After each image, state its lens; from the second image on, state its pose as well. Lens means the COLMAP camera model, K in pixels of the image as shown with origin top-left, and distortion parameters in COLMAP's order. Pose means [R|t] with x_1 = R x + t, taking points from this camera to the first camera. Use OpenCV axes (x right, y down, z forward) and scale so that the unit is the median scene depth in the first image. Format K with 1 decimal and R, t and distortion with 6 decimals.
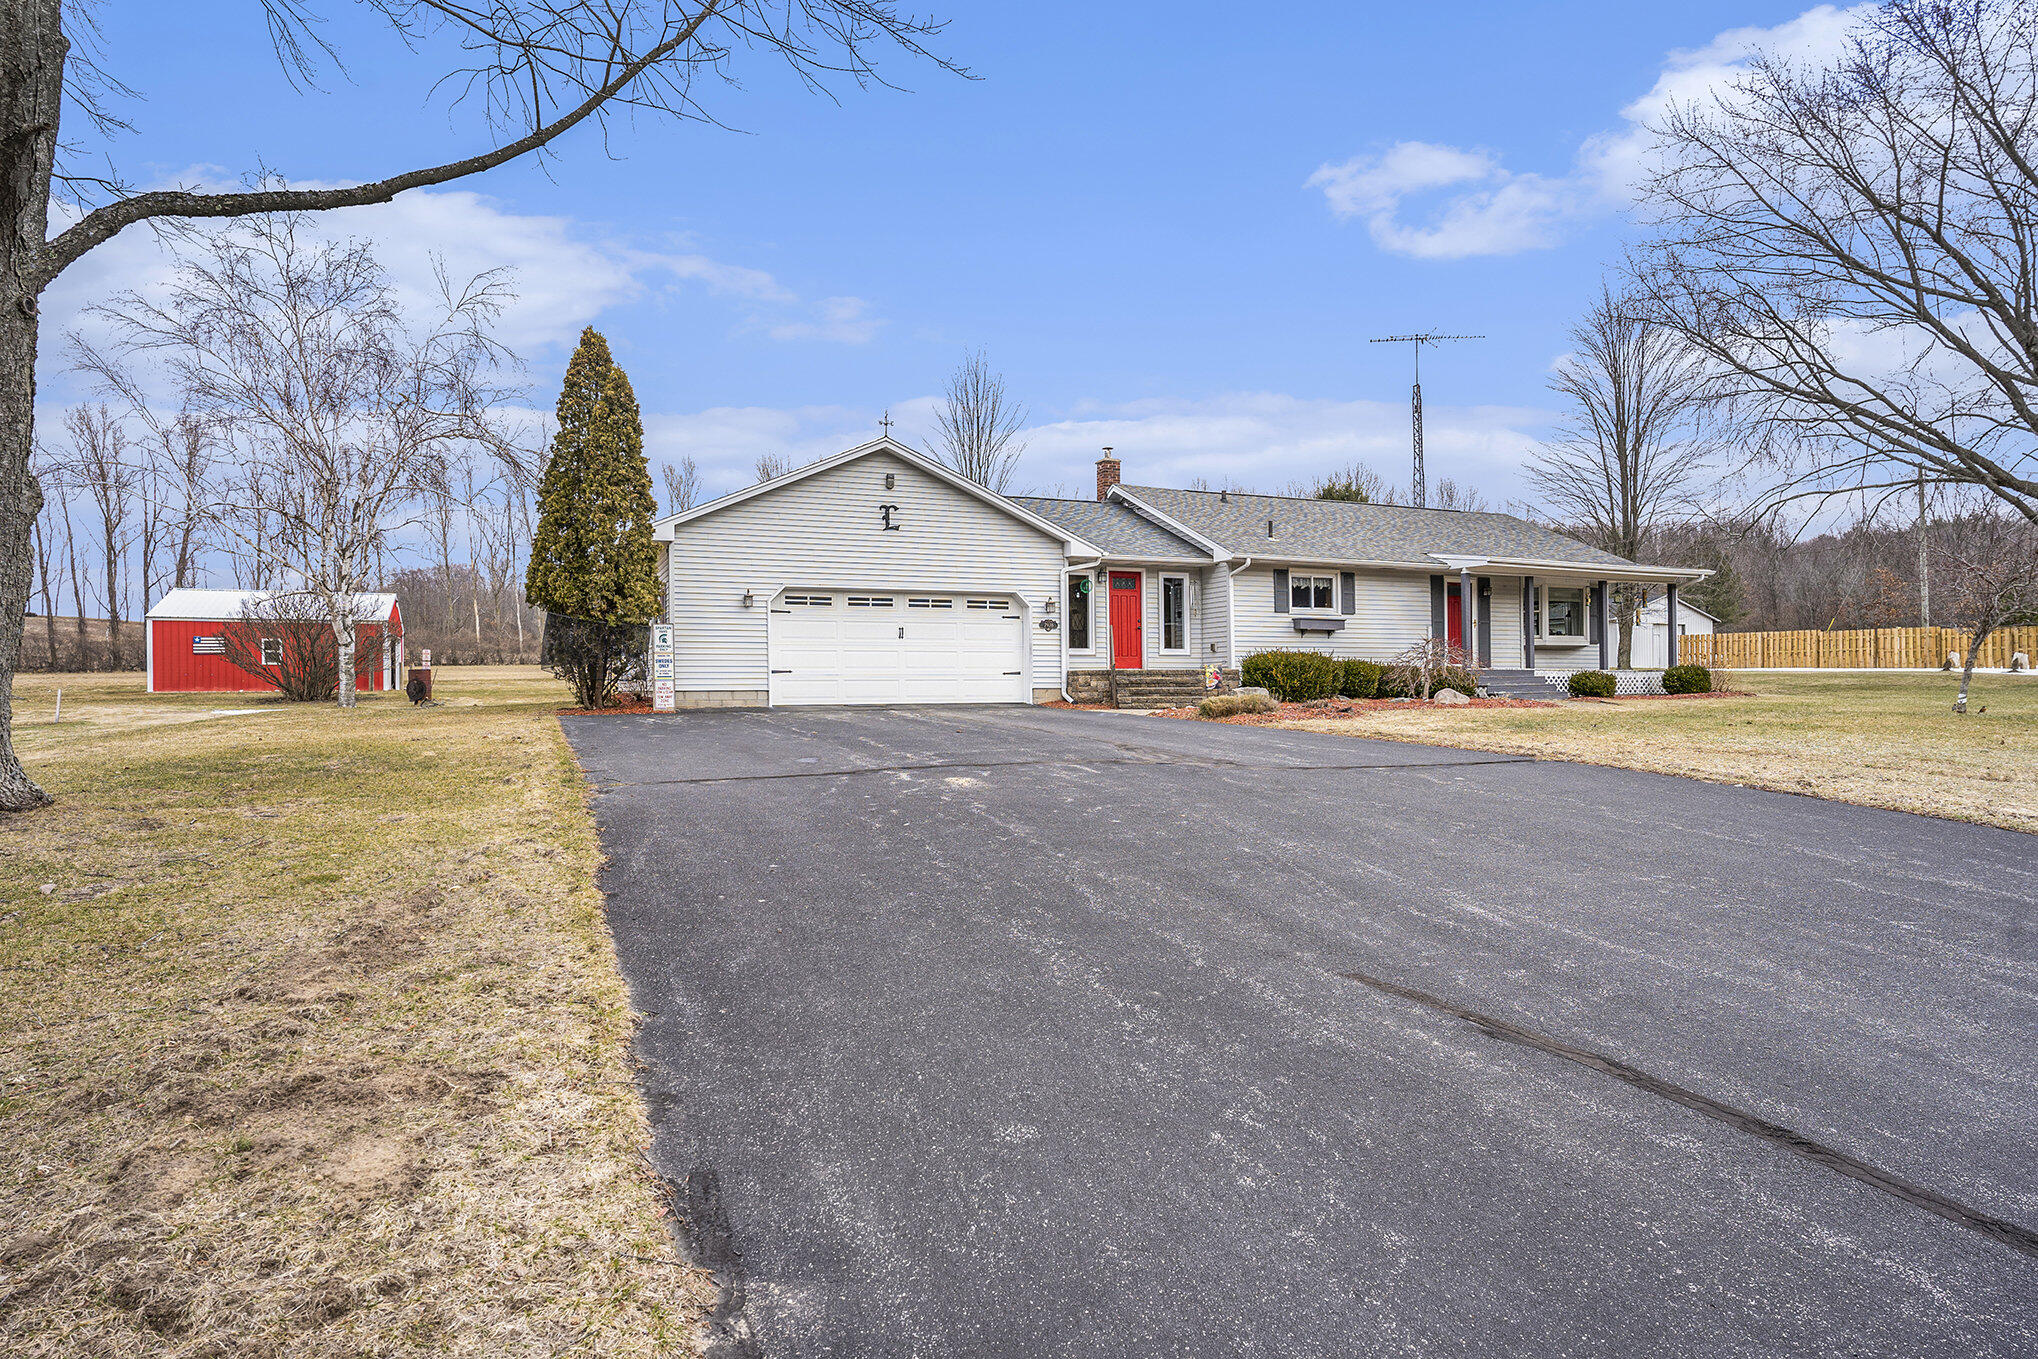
lens RADIAL K [[1180.5, 0, 1019.6], [0, 1180.5, 678.5], [0, 0, 1]] dist [0.040935, 0.000535]
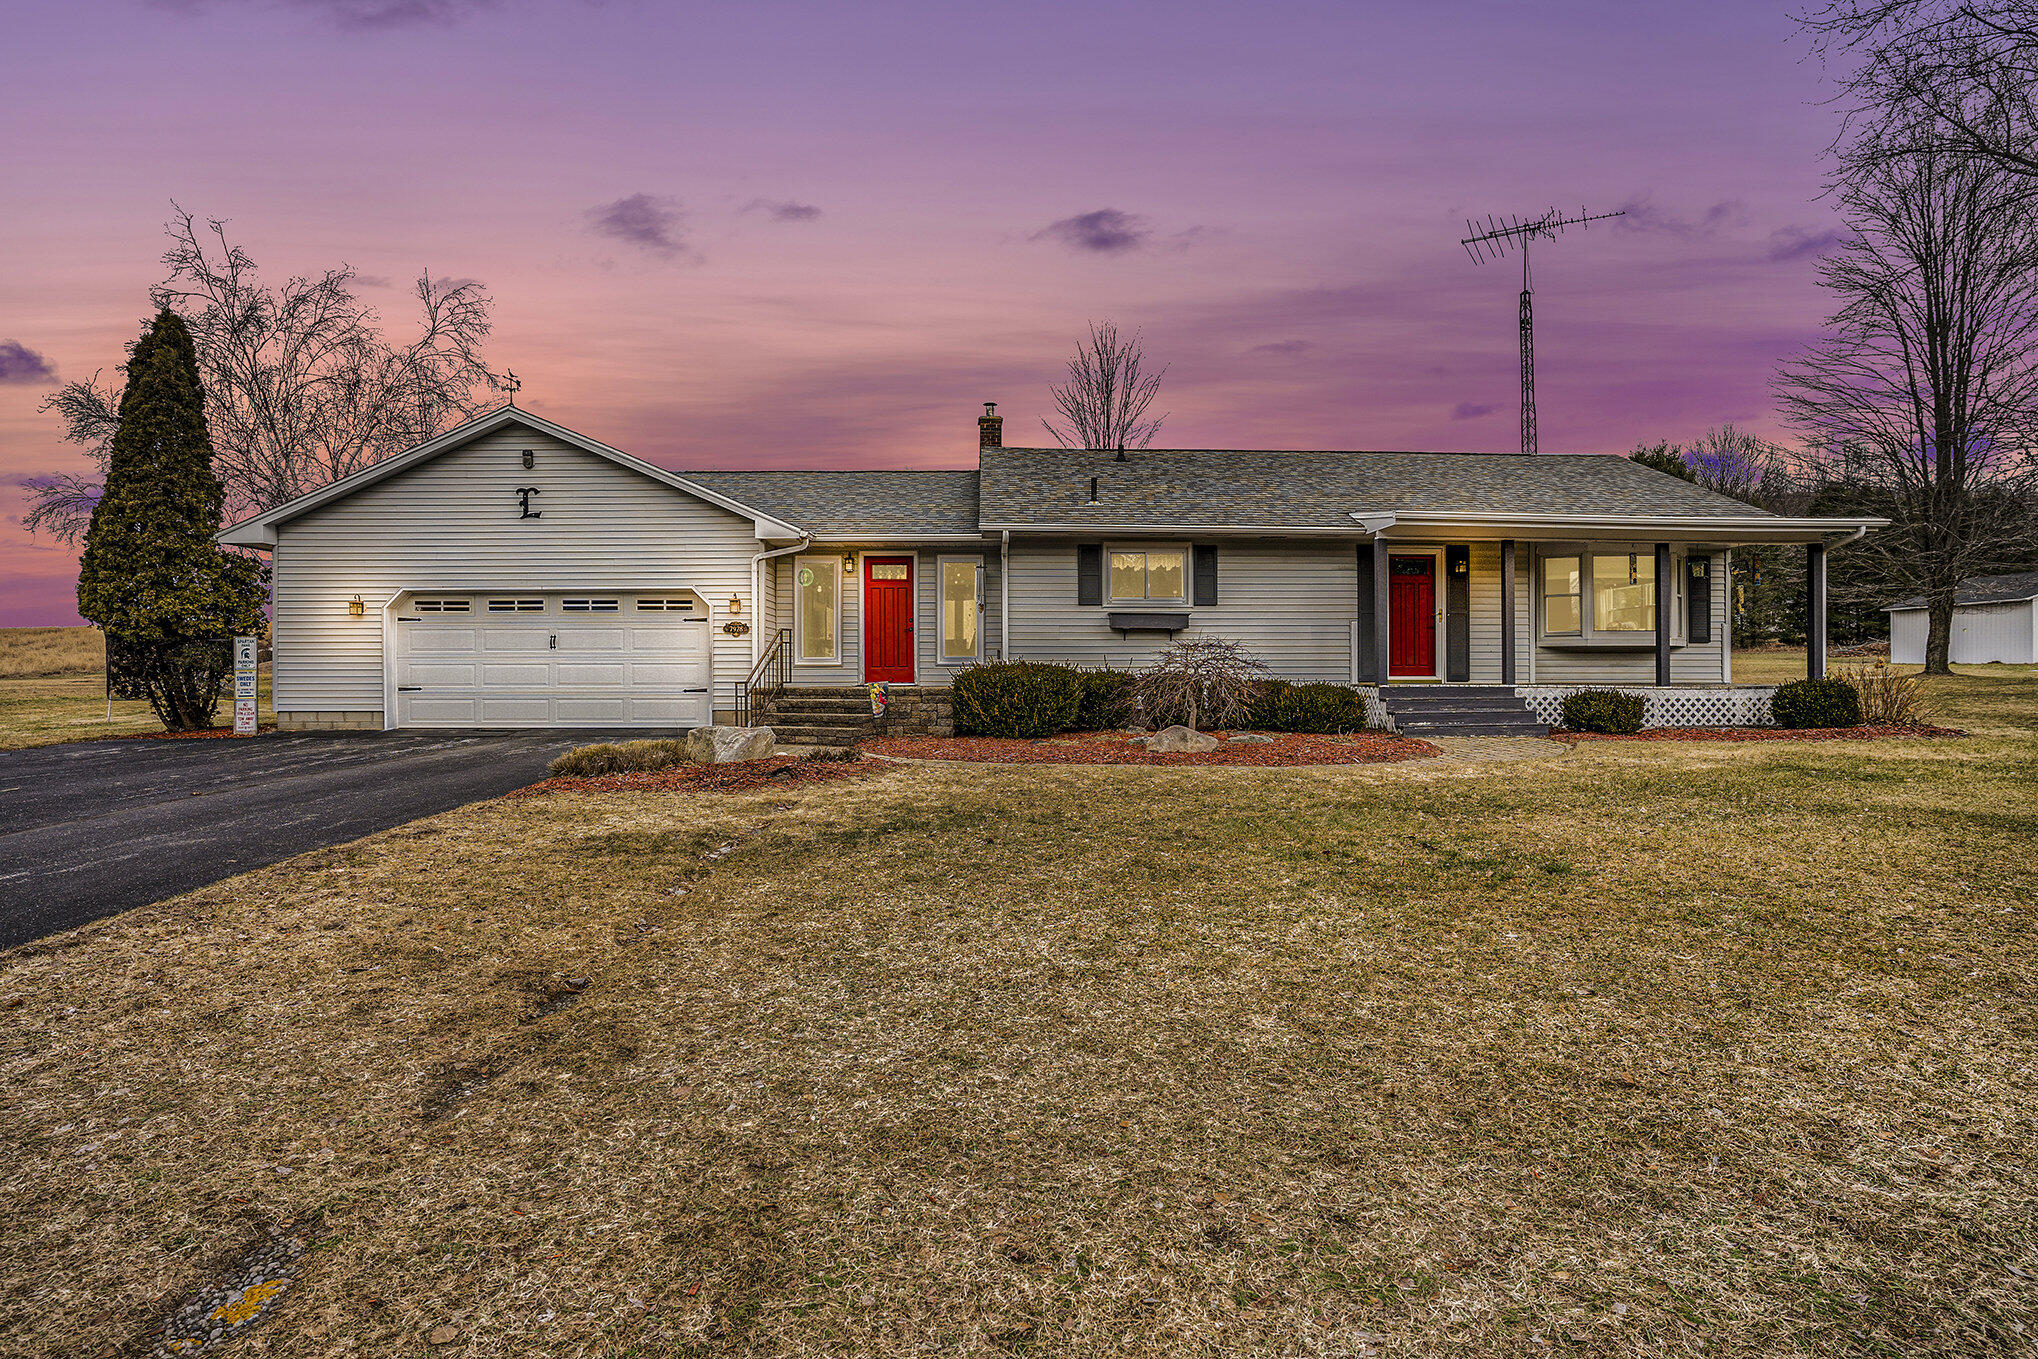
lens RADIAL K [[1060.9, 0, 1018.8], [0, 1060.9, 681.0], [0, 0, 1]] dist [-0.014955, -0.000165]
pose [[0.918146, 0.004421, -0.396218, 0.489310], [-0.000389, 0.999947, 0.010256, -0.019092], [0.396243, -0.009263, 0.918099, 0.448678]]
